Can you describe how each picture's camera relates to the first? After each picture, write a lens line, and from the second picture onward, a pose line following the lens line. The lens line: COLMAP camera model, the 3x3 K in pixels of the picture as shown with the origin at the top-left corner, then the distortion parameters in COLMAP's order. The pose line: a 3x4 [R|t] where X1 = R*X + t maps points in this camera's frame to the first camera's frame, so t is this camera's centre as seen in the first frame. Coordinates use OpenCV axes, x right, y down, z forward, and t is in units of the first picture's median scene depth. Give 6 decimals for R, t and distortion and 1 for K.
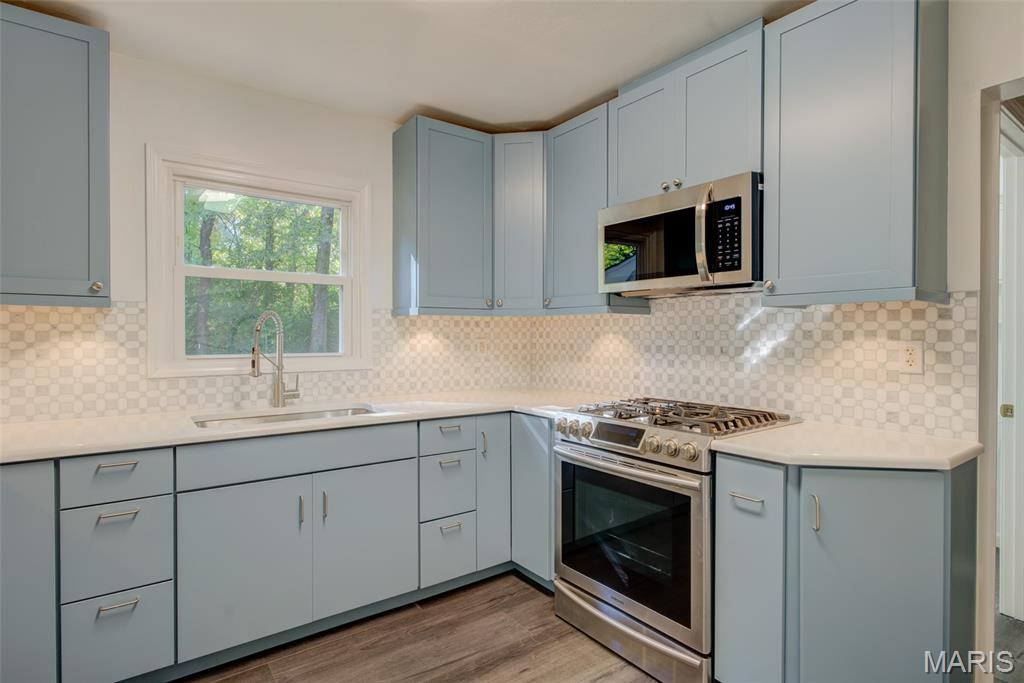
lens RADIAL K [[533.0, 0, 512.7], [0, 533.0, 341.5], [0, 0, 1]] dist [0.000218, 0.008145]
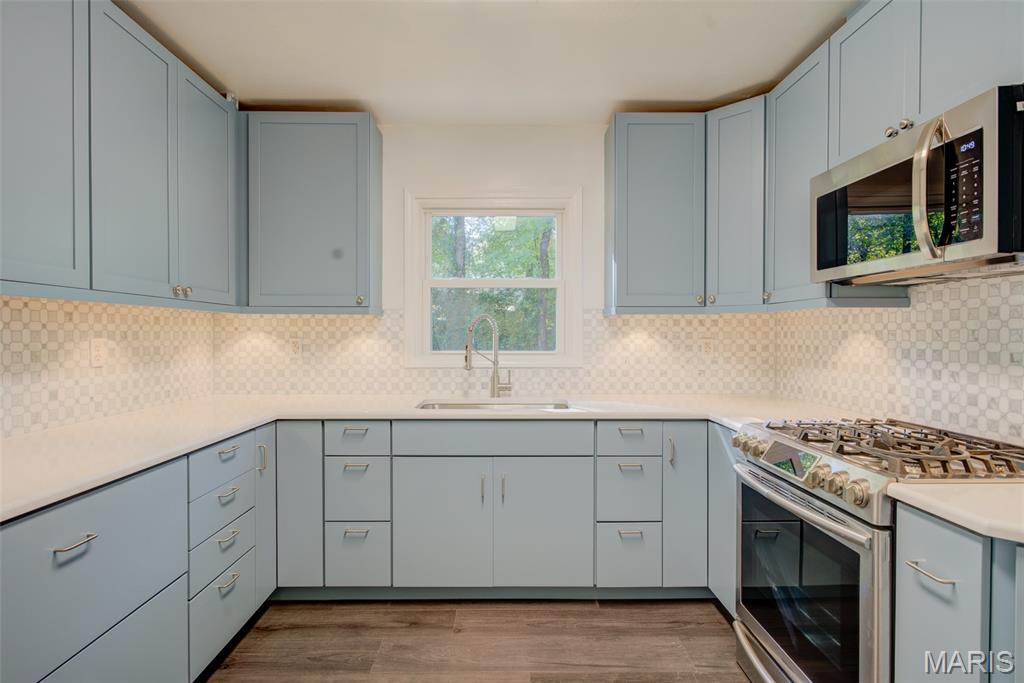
lens RADIAL K [[533.0, 0, 506.2], [0, 533.0, 343.5], [0, 0, 1]] dist [0.000218, 0.008145]
pose [[0.810651, 0.010906, -0.585428, 0.268465], [-0.007859, 0.999939, 0.007745, -0.002175], [0.585477, -0.001677, 0.810687, 0.083803]]
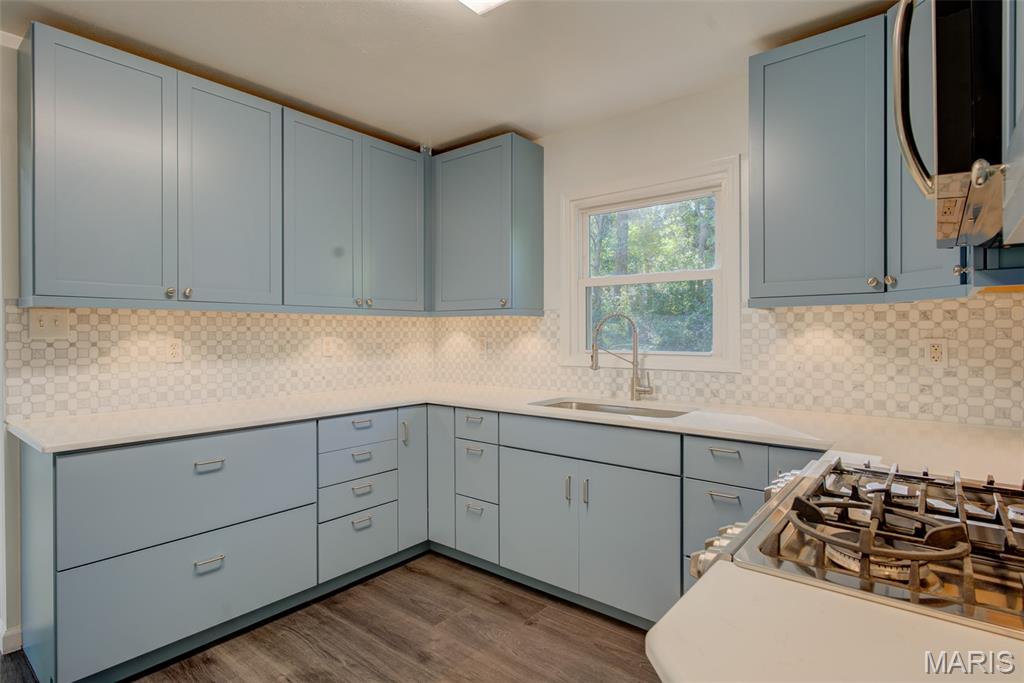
lens RADIAL K [[533.0, 0, 507.8], [0, 533.0, 337.1], [0, 0, 1]] dist [0.000218, 0.008145]
pose [[0.249680, 0.005990, -0.968310, 0.567252], [-0.009014, 0.999952, 0.003861, -0.006885], [0.968286, 0.007765, 0.249722, 0.505974]]
